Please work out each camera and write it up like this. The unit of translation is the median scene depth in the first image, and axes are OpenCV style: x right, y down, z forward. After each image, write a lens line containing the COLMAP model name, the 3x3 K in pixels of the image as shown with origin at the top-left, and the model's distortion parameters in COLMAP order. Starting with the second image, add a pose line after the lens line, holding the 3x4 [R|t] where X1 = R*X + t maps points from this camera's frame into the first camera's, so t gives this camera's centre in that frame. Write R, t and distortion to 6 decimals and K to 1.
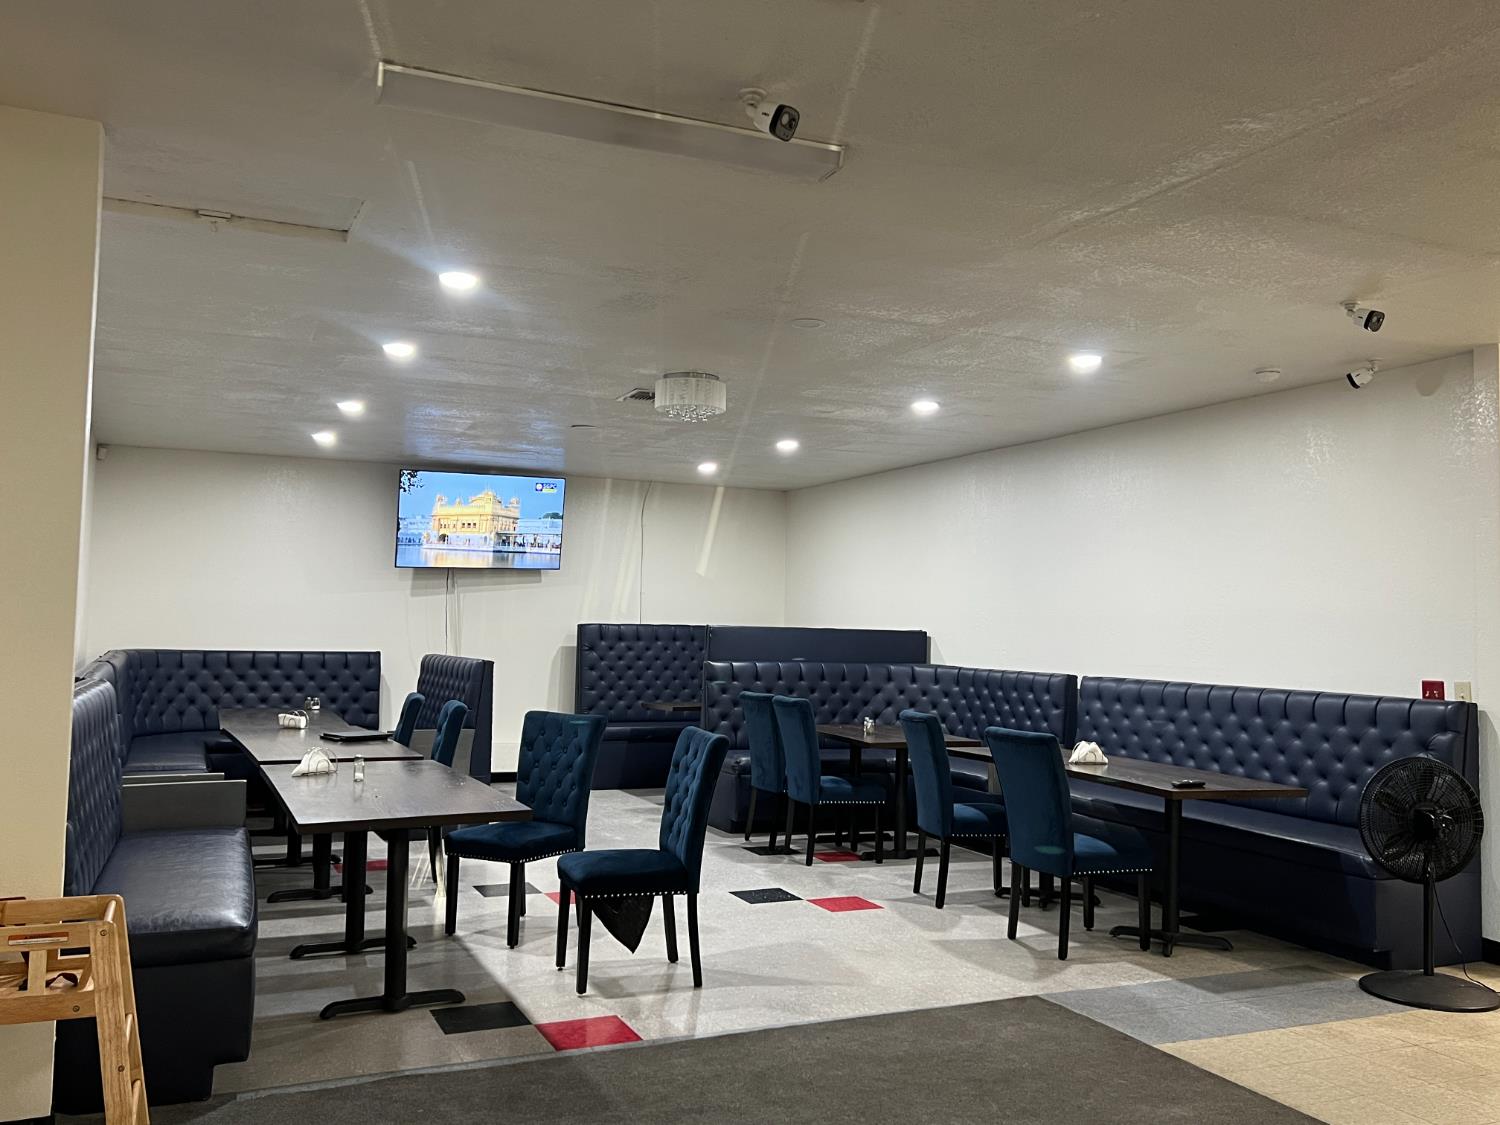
lens RADIAL K [[1295.6, 0, 744.4], [0, 1295.6, 548.2], [0, 0, 1]] dist [0.053497, -0.063655]
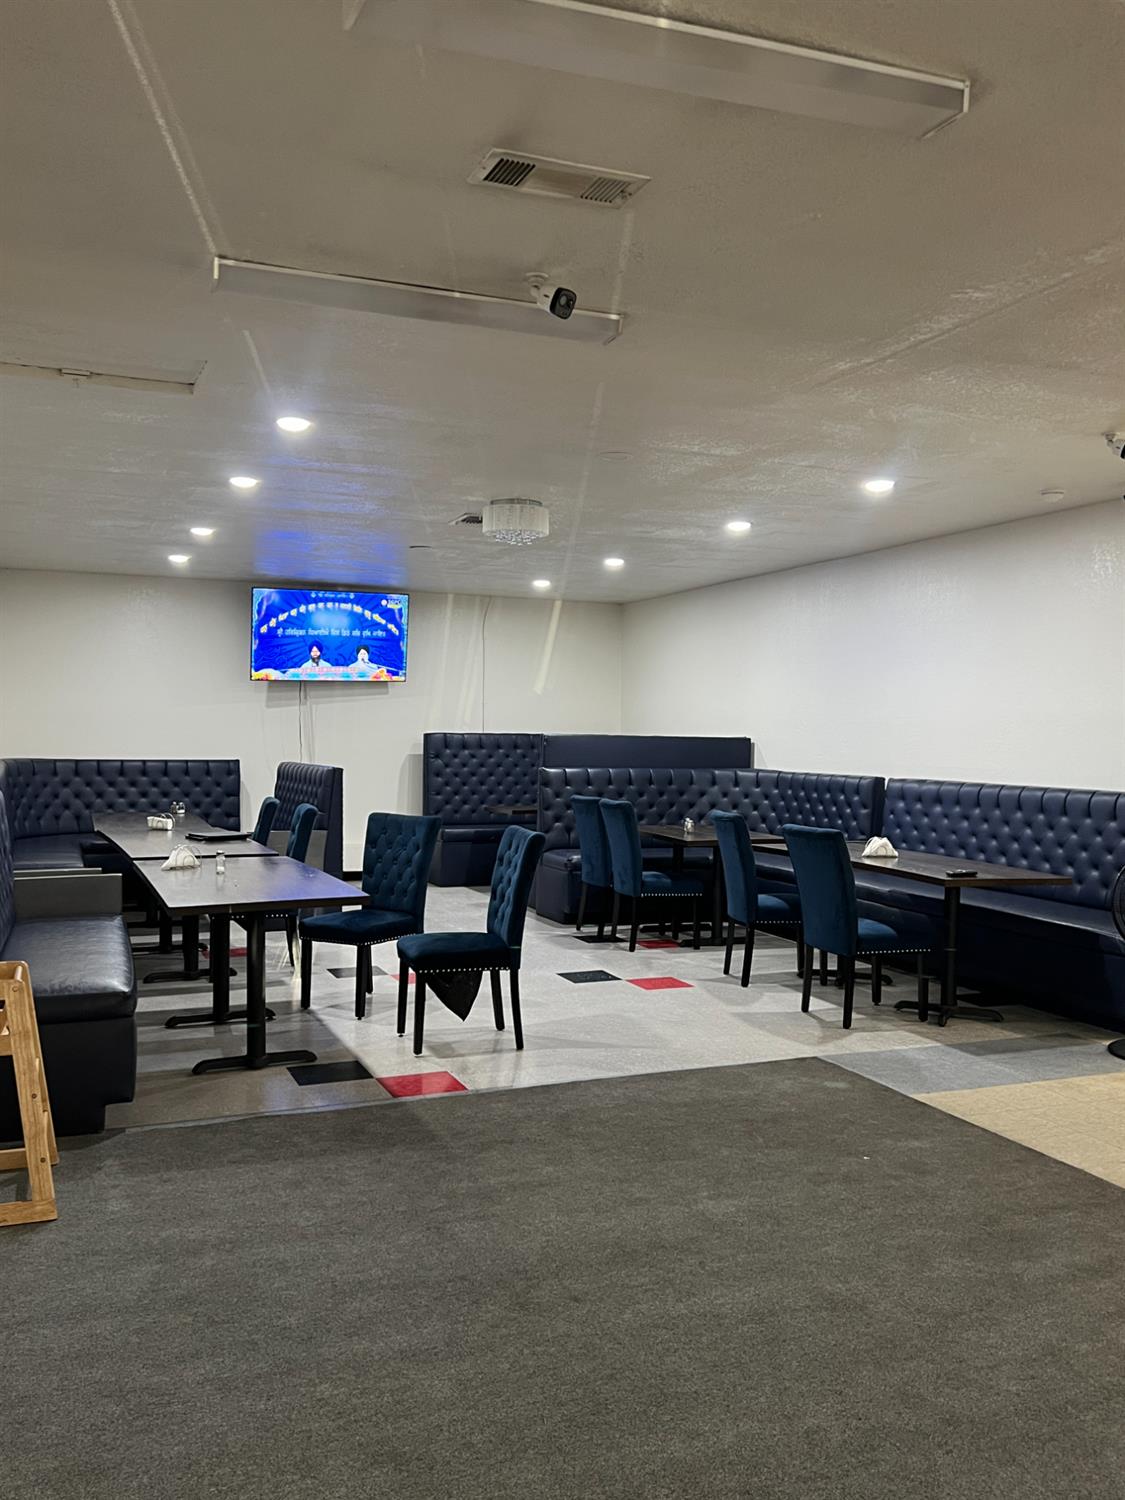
lens RADIAL K [[1295.6, 0, 563.8], [0, 1295.6, 759.4], [0, 0, 1]] dist [0.053497, -0.063655]
pose [[0.999536, -0.006491, -0.029766, 0.033535], [0.008873, 0.996709, 0.080582, -0.007922], [0.029145, -0.080808, 0.996303, -0.100035]]
